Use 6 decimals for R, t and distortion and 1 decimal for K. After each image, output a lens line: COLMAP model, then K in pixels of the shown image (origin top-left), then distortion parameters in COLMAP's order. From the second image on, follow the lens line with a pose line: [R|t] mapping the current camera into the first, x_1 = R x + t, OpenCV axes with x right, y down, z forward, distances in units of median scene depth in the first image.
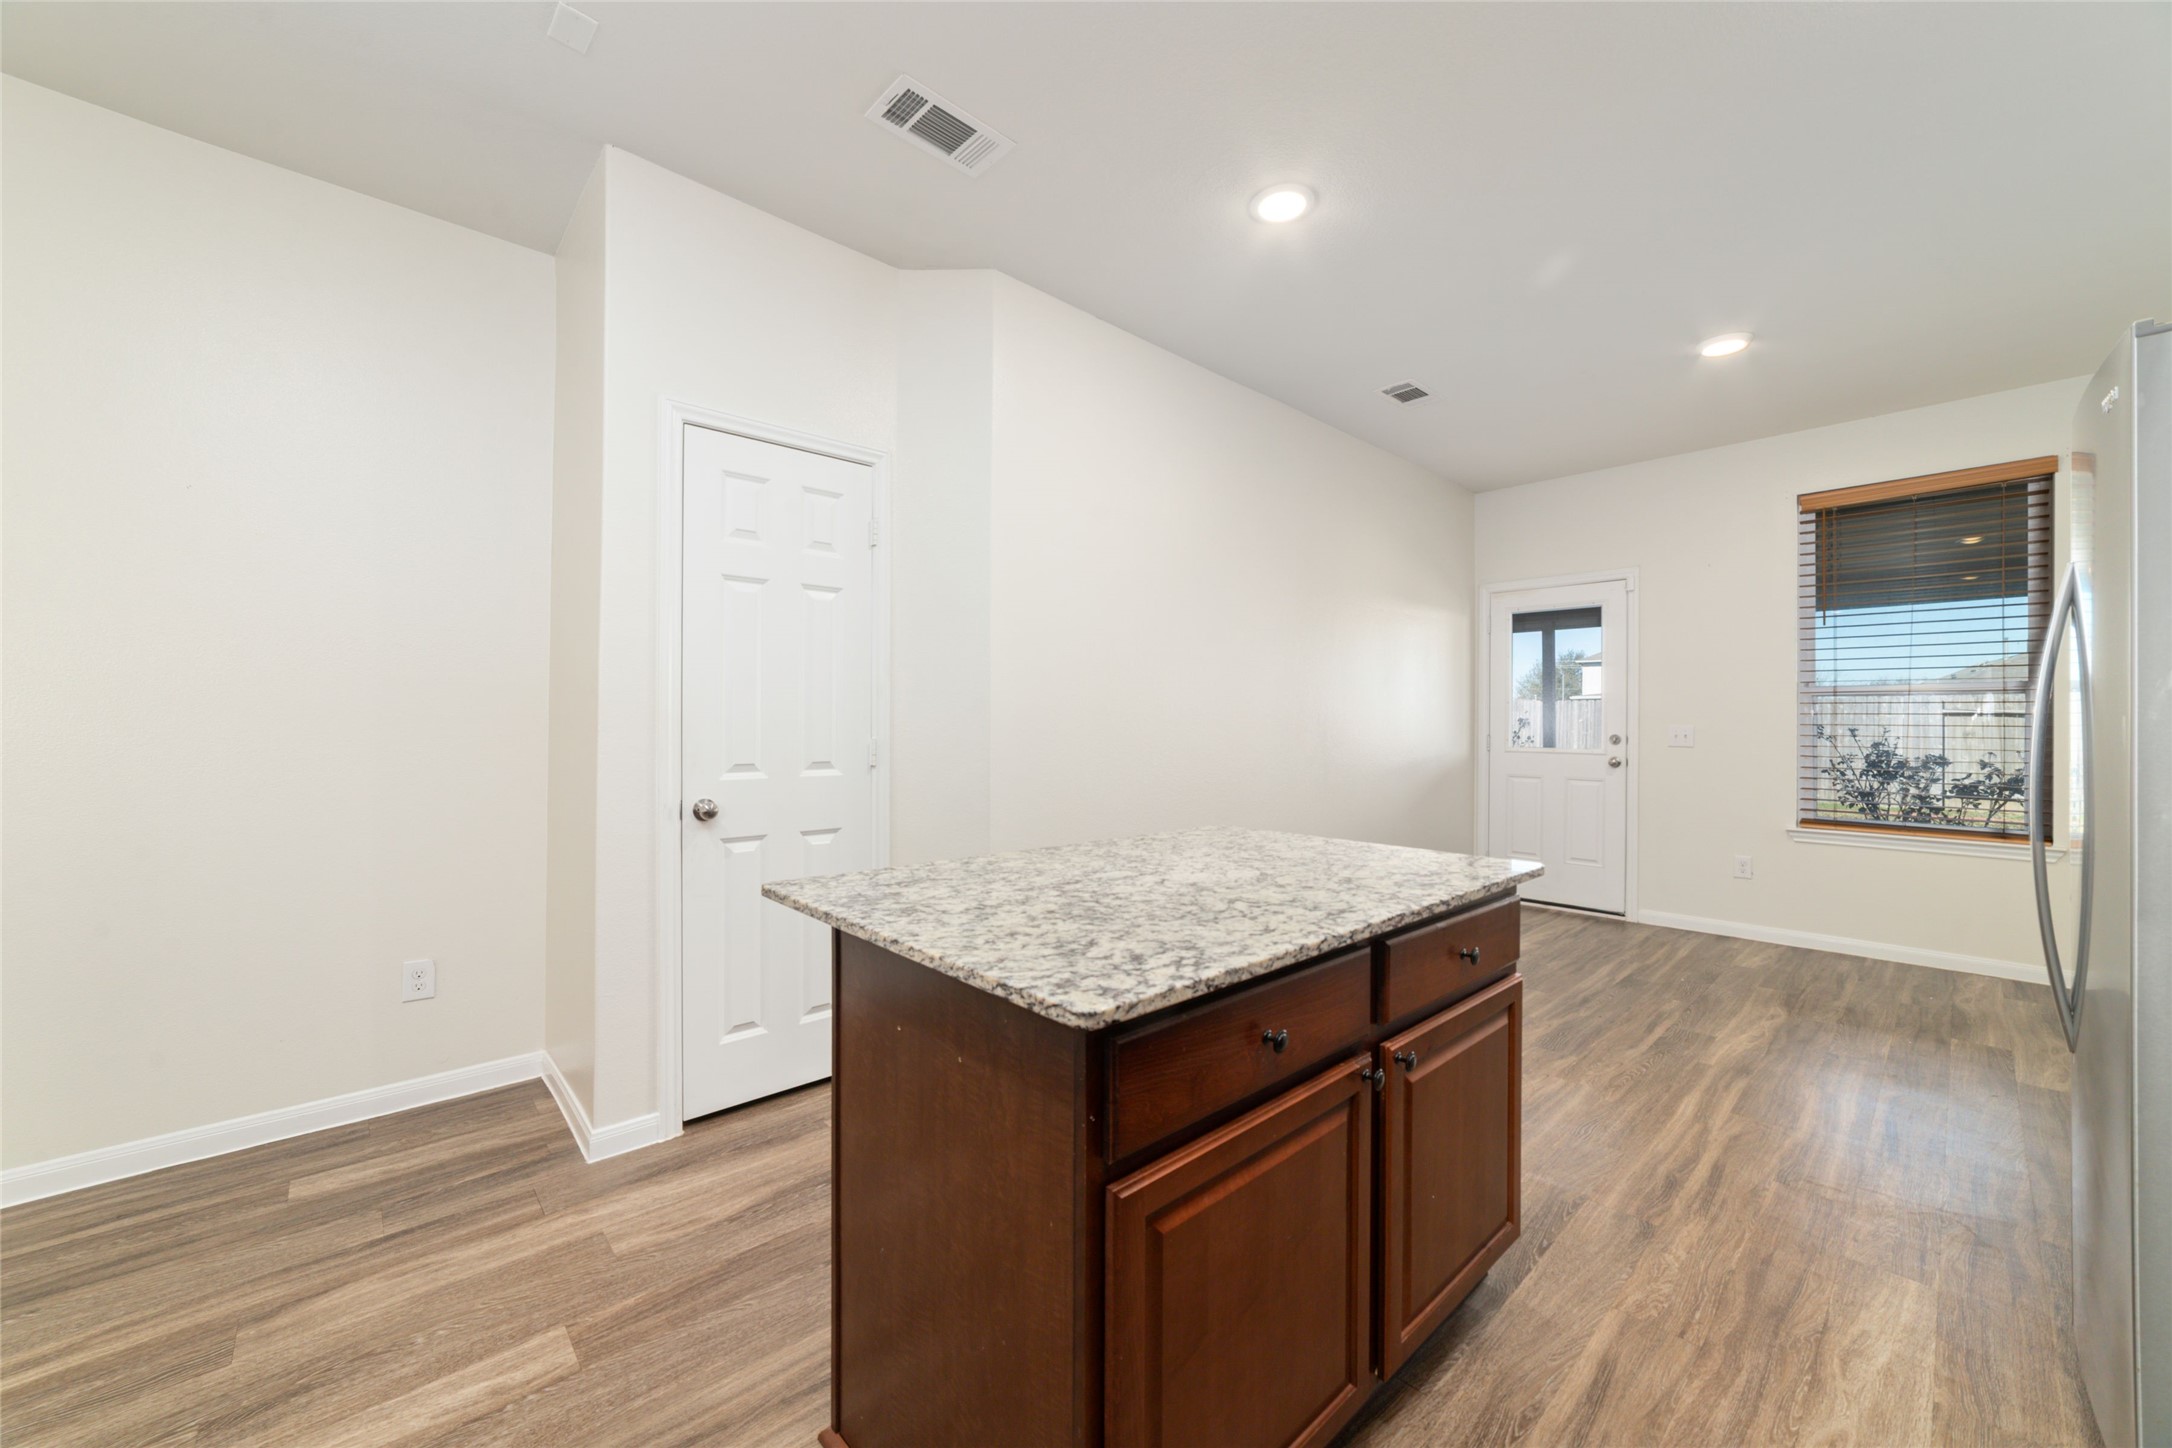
lens RADIAL K [[823.3, 0, 1085.7], [0, 823.3, 720.6], [0, 0, 1]] dist [-0.015507, 0.004525]
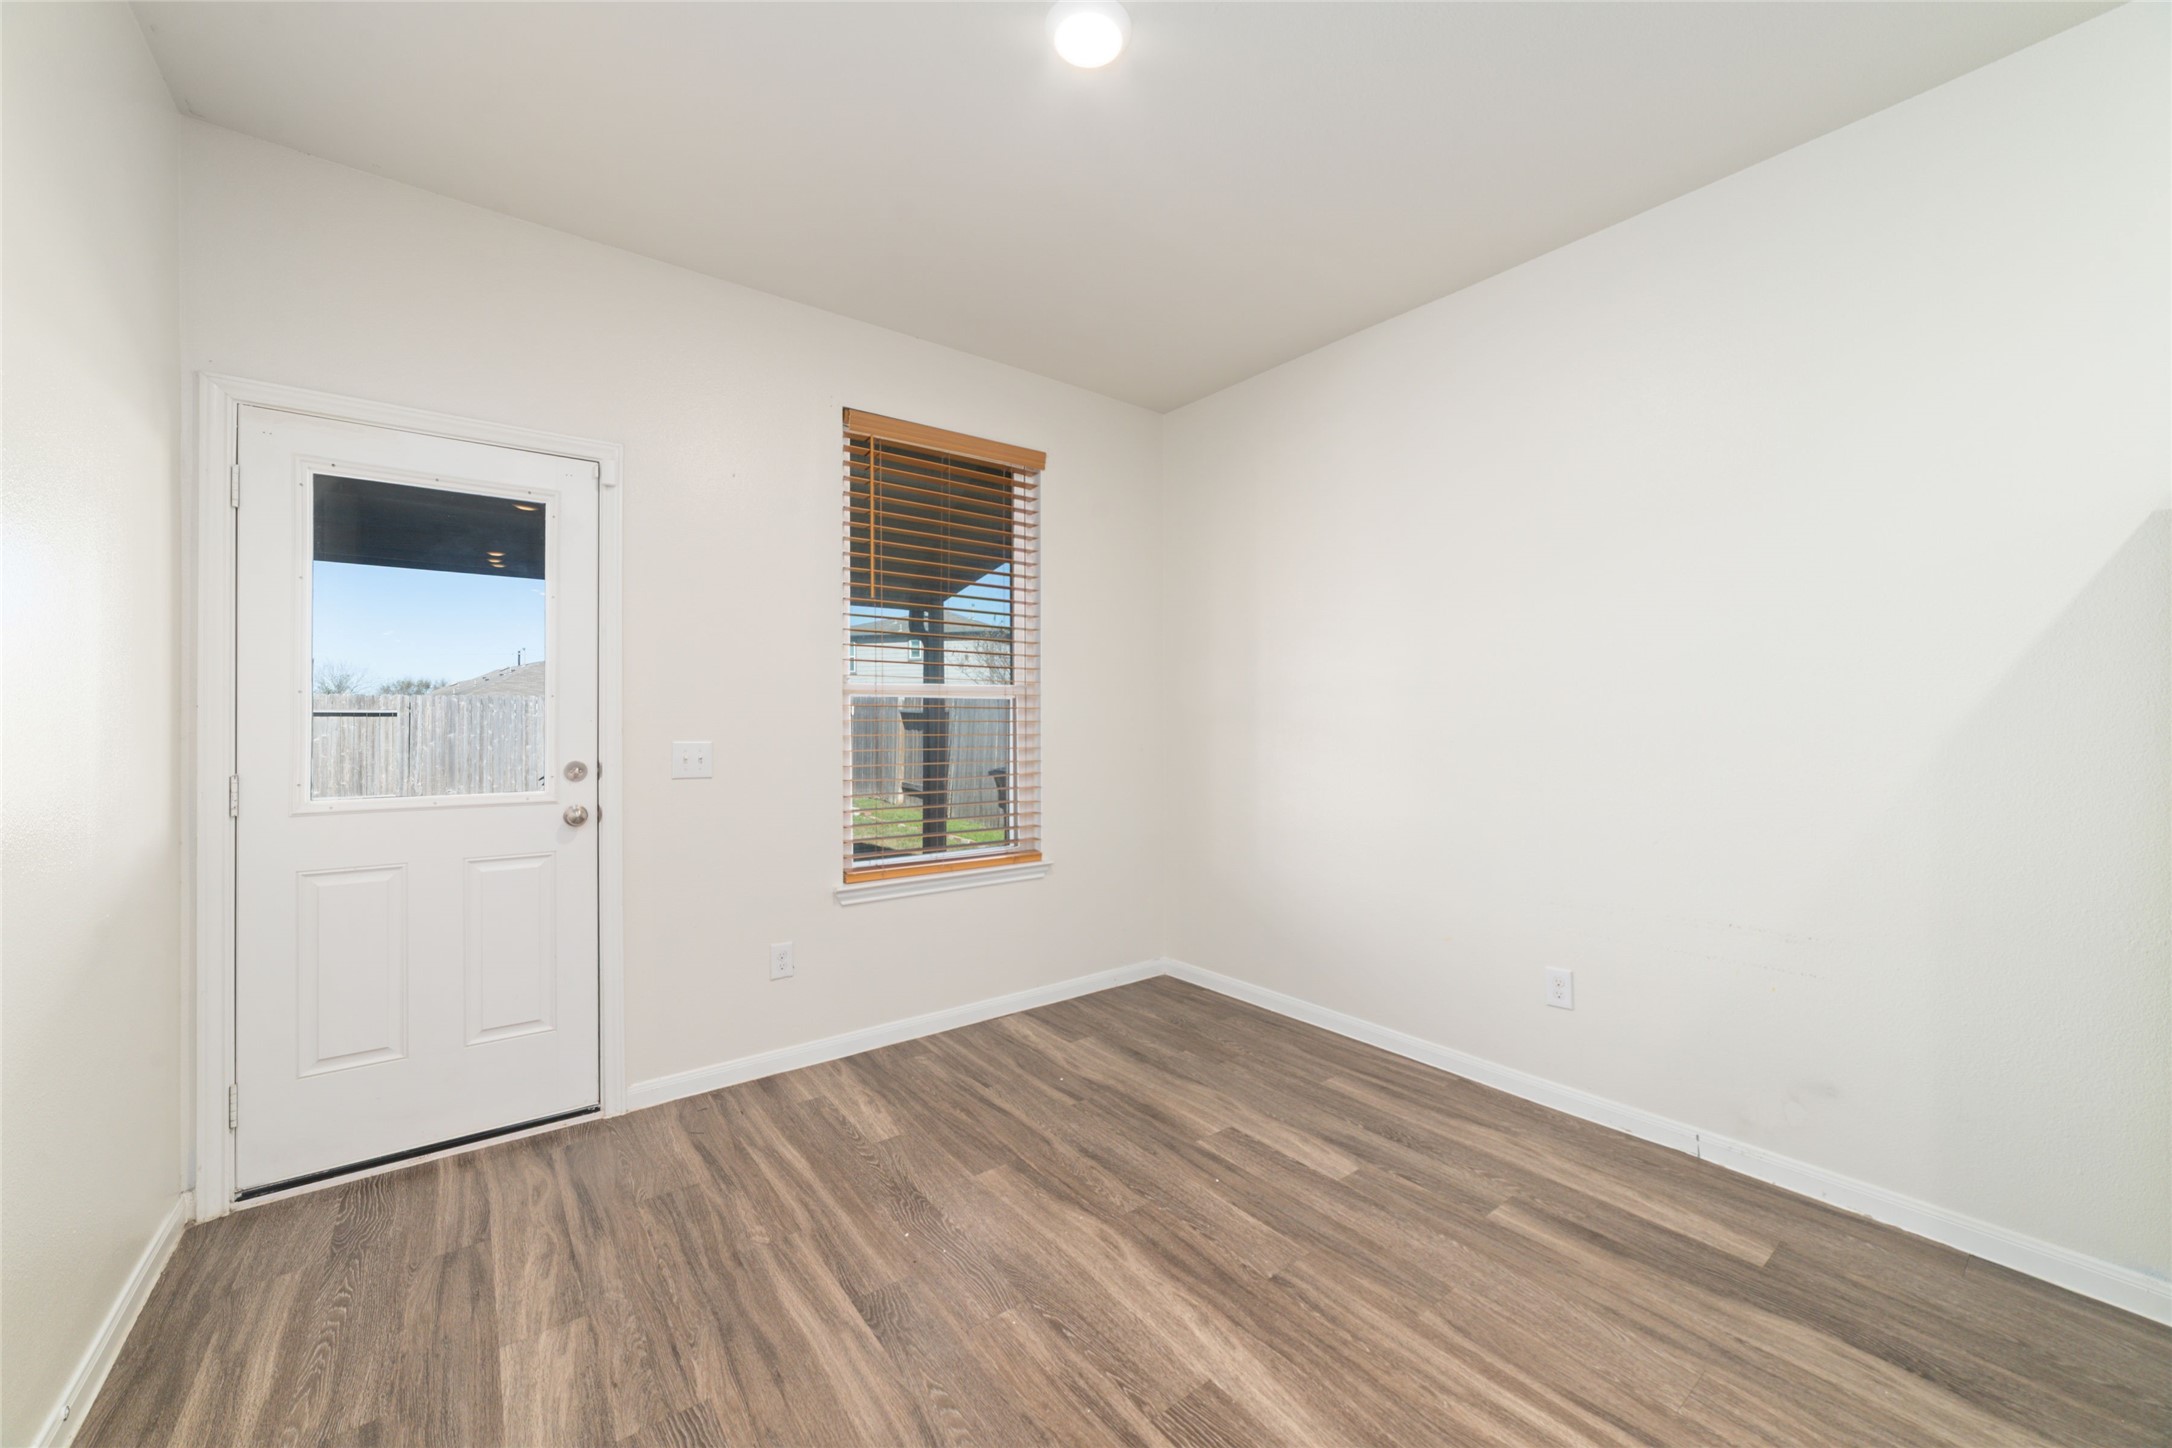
lens RADIAL K [[823.3, 0, 1085.7], [0, 823.3, 720.6], [0, 0, 1]] dist [-0.015507, 0.004525]
pose [[0.087069, -0.011584, 0.996135, 0.173680], [0.001295, 0.999933, 0.011515, -0.013806], [-0.996201, 0.000287, 0.087078, 0.653775]]
